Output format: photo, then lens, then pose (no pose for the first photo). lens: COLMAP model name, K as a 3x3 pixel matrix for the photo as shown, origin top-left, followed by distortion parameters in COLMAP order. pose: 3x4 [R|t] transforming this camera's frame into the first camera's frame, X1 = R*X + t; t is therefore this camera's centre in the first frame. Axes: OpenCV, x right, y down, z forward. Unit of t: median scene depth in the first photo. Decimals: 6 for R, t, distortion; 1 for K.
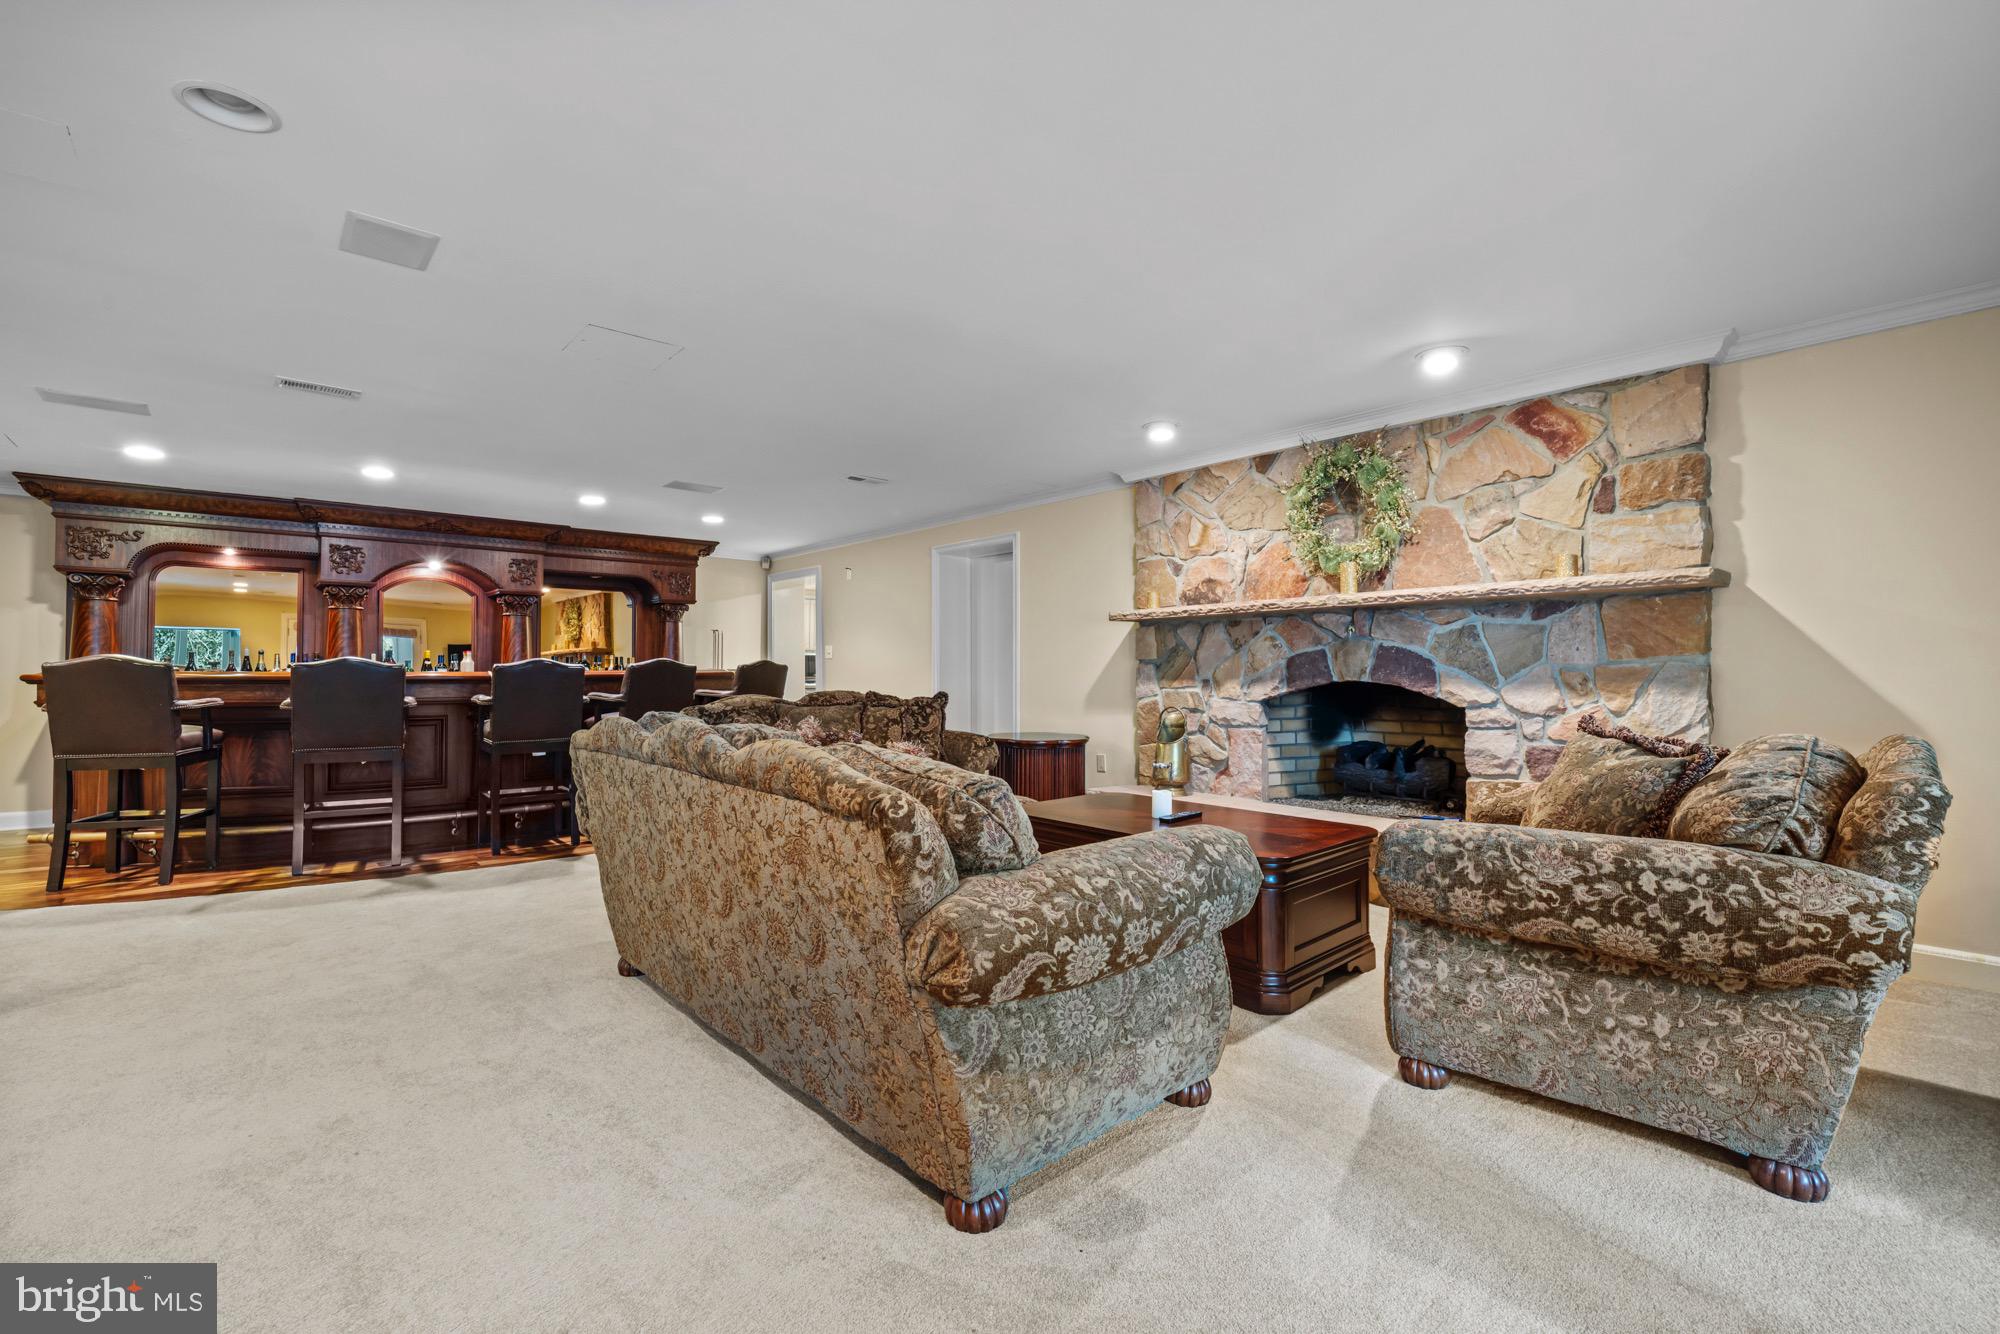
lens RADIAL K [[869.3, 0, 999.8], [0, 869.3, 665.9], [0, 0, 1]] dist [-0.003326, -0.000476]
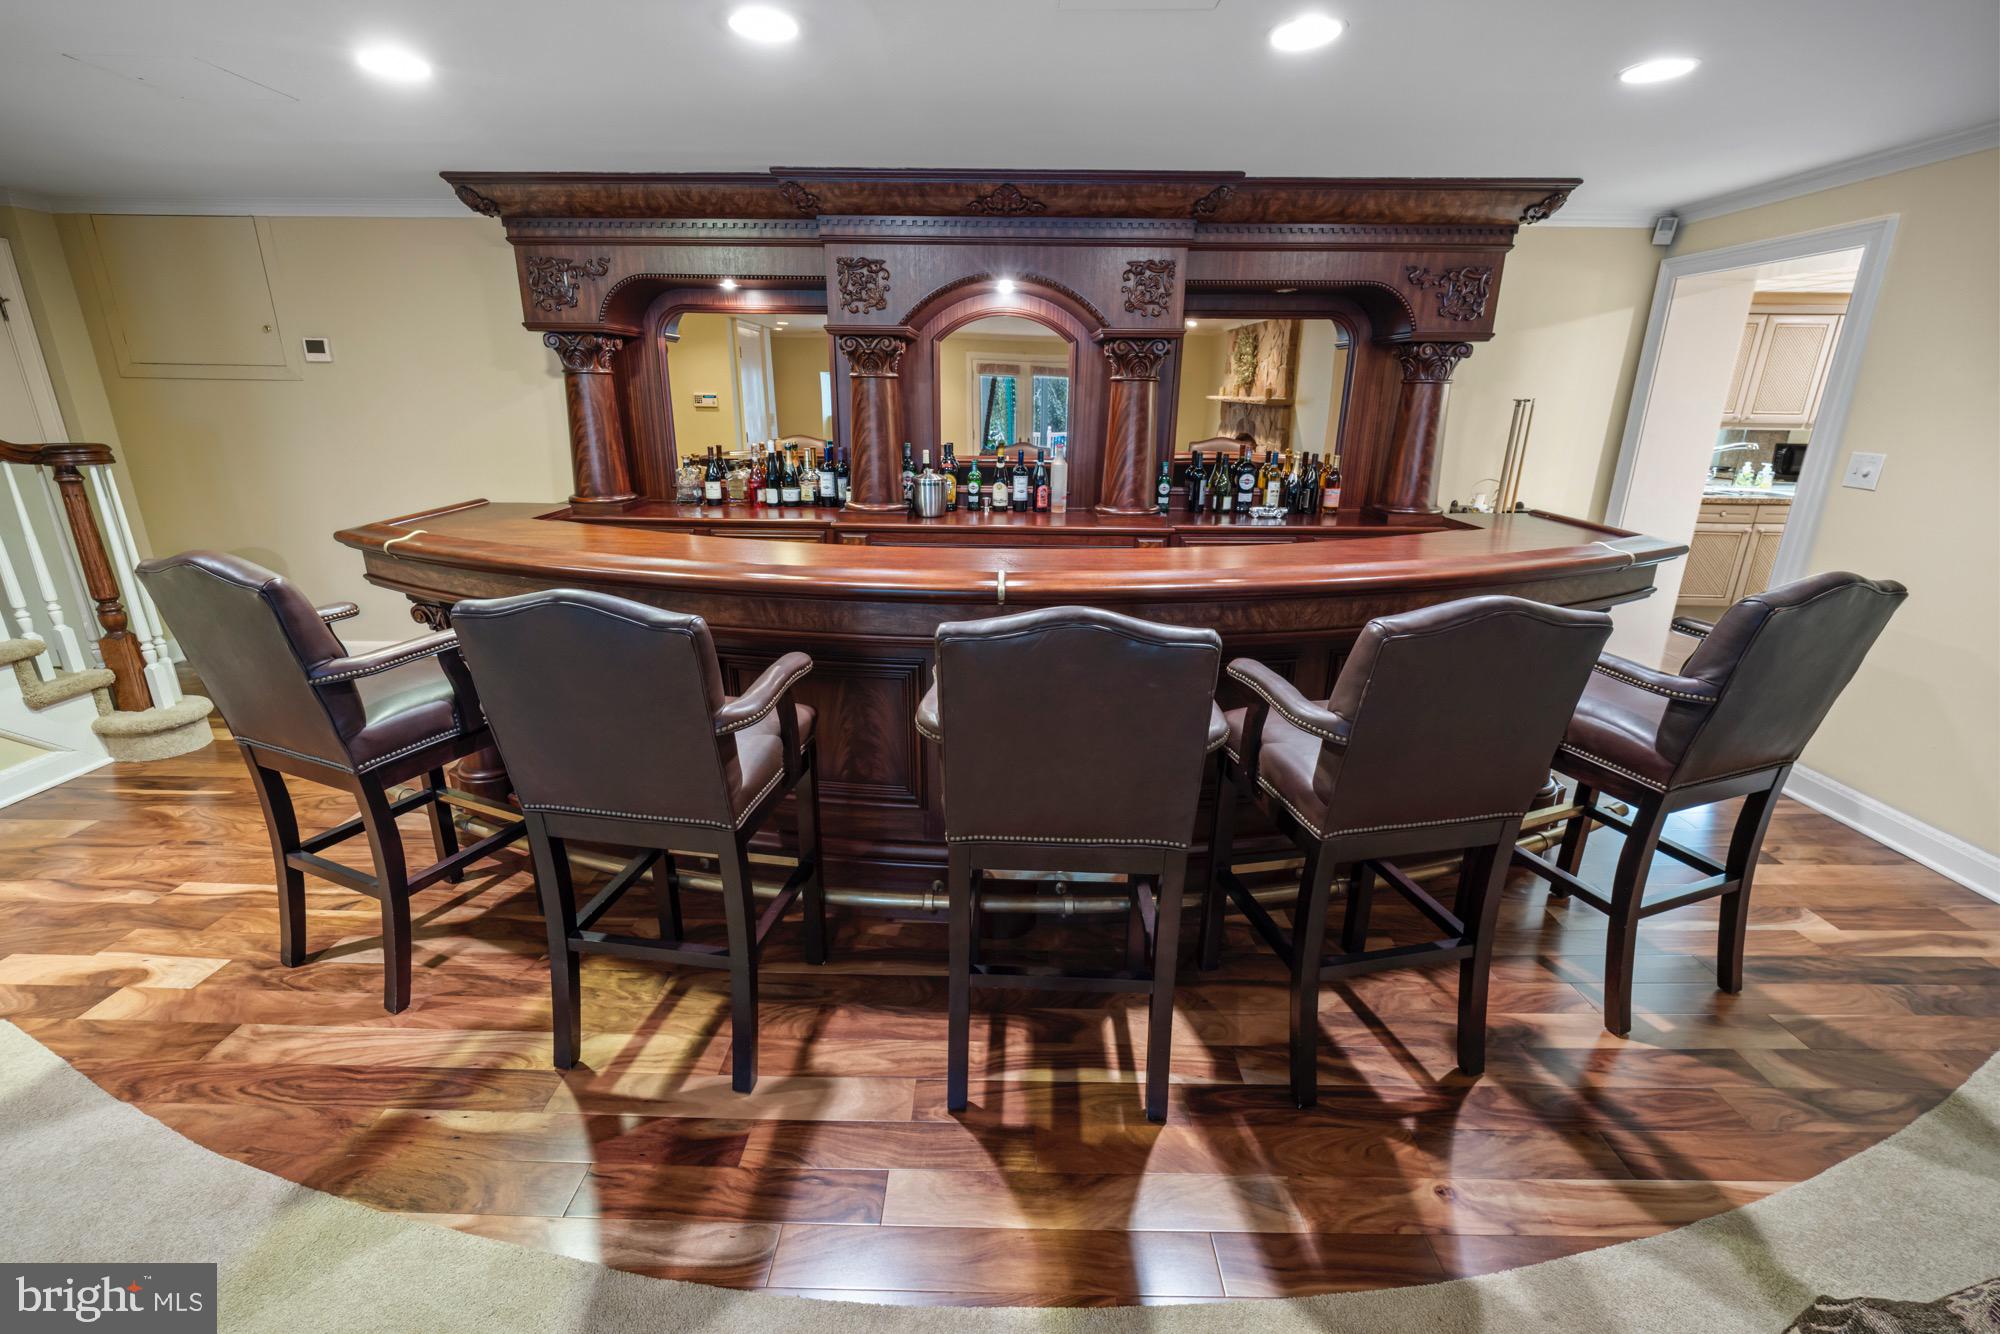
lens RADIAL K [[845.9, 0, 994.8], [0, 845.9, 660.0], [0, 0, 1]] dist [0.002735, 0.000069]
pose [[0.741736, 0.211561, -0.636451, -0.252291], [-0.005593, 0.950864, 0.309557, -0.053987], [0.670669, -0.226050, 0.706473, 0.533407]]
